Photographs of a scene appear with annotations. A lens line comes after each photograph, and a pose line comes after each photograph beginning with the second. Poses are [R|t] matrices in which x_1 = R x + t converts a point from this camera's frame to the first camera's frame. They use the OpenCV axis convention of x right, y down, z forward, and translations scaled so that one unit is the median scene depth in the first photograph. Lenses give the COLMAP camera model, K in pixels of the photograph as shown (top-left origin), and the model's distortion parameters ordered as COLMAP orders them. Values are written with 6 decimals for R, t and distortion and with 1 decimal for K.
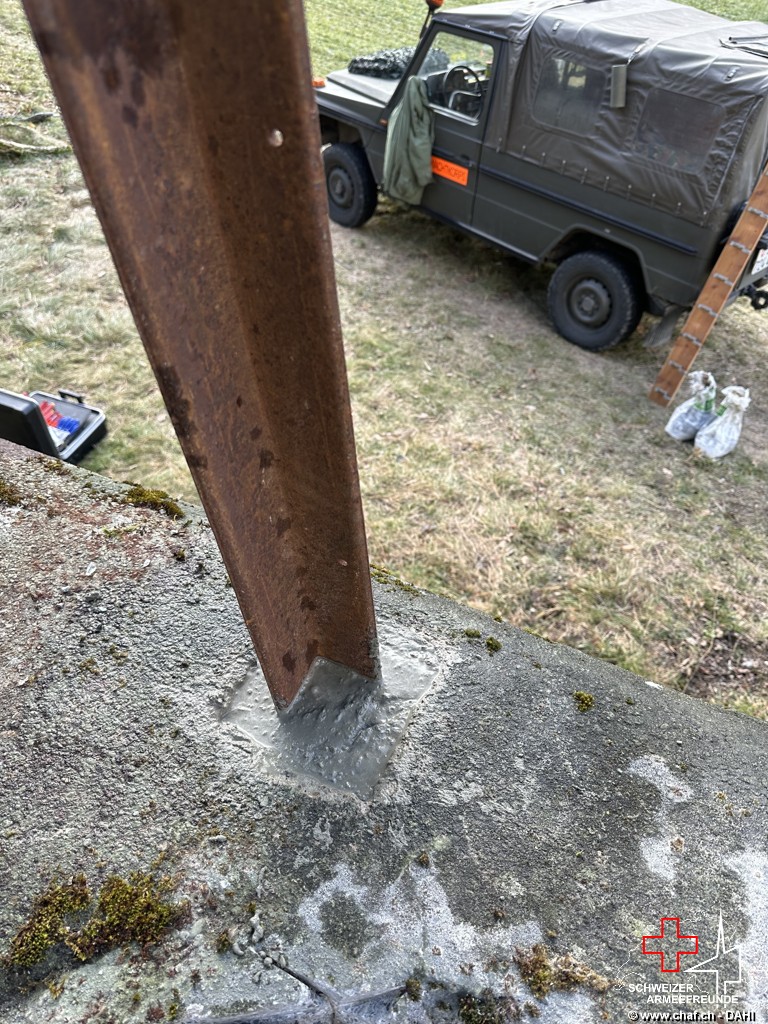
lens RADIAL K [[728.7, 0, 369.6], [0, 728.7, 532.4], [0, 0, 1]] dist [0.083159, -0.132231]
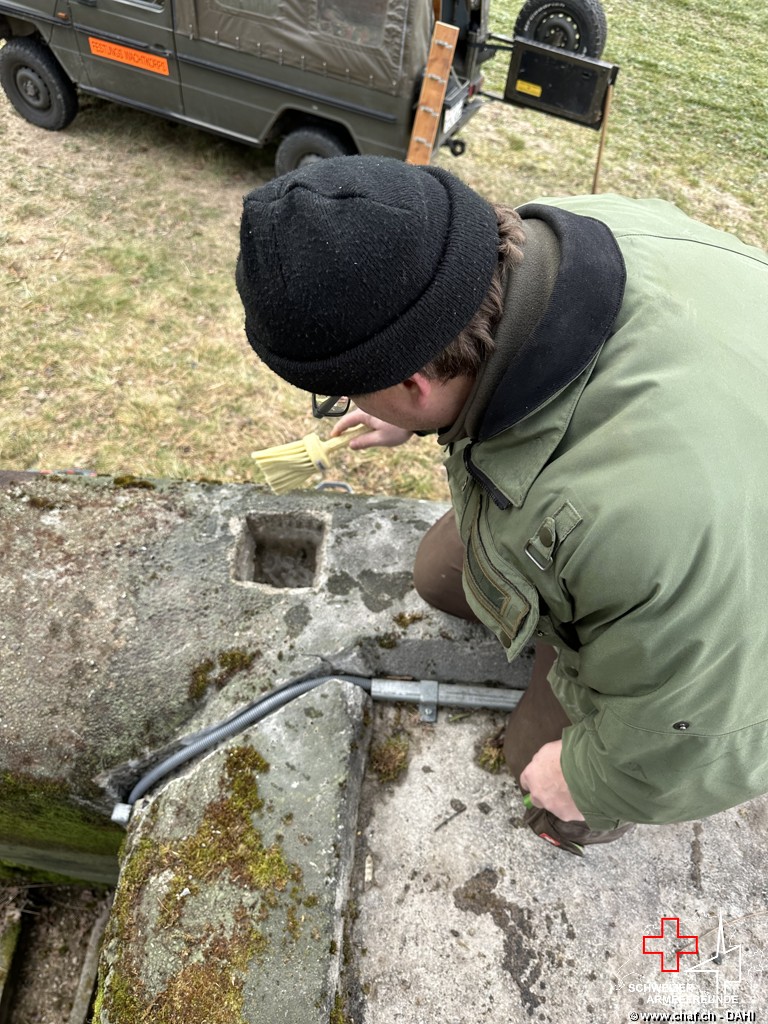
lens RADIAL K [[730.3, 0, 384.0], [0, 730.3, 512.0], [0, 0, 1]] dist [0.013381, -0.009463]
pose [[0.922225, -0.289449, 0.256359, -0.031348], [0.246514, 0.950949, 0.186886, -0.022185], [-0.297878, -0.109155, 0.948343, -0.113806]]
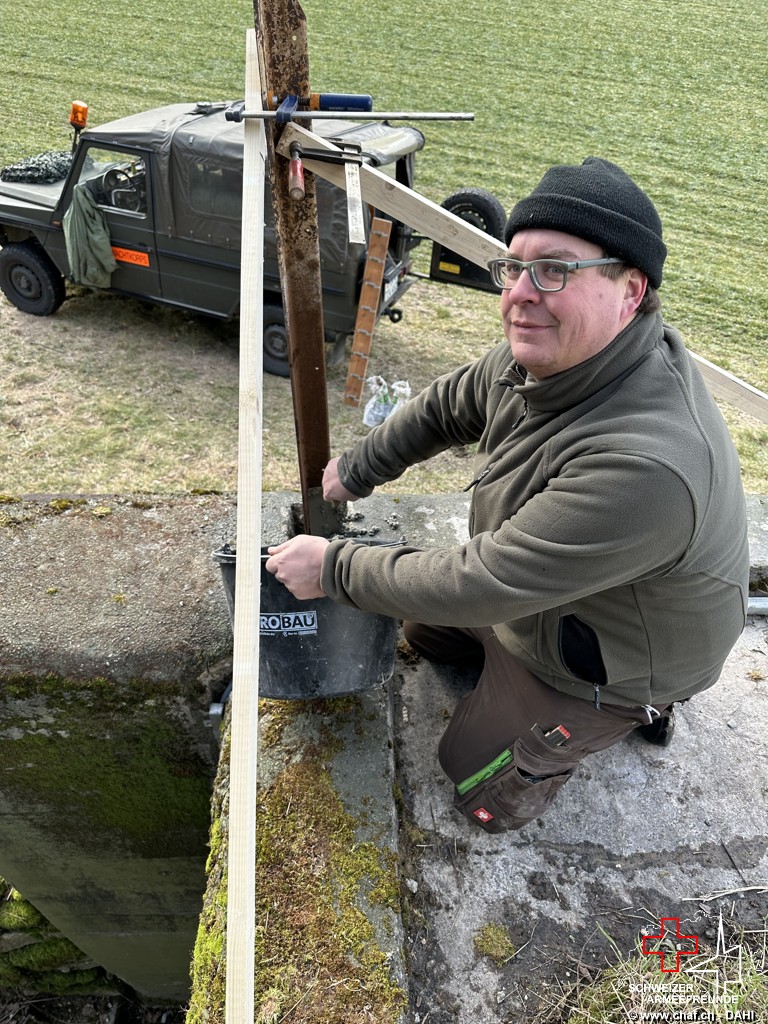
lens RADIAL K [[702.8, 0, 384.0], [0, 702.8, 512.0], [0, 0, 1]] dist [0.136290, -0.183647]
pose [[0.881745, -0.284326, 0.376410, -0.097577], [0.307314, 0.951608, -0.001079, 0.028832], [-0.357888, 0.116627, 0.926453, -0.189558]]
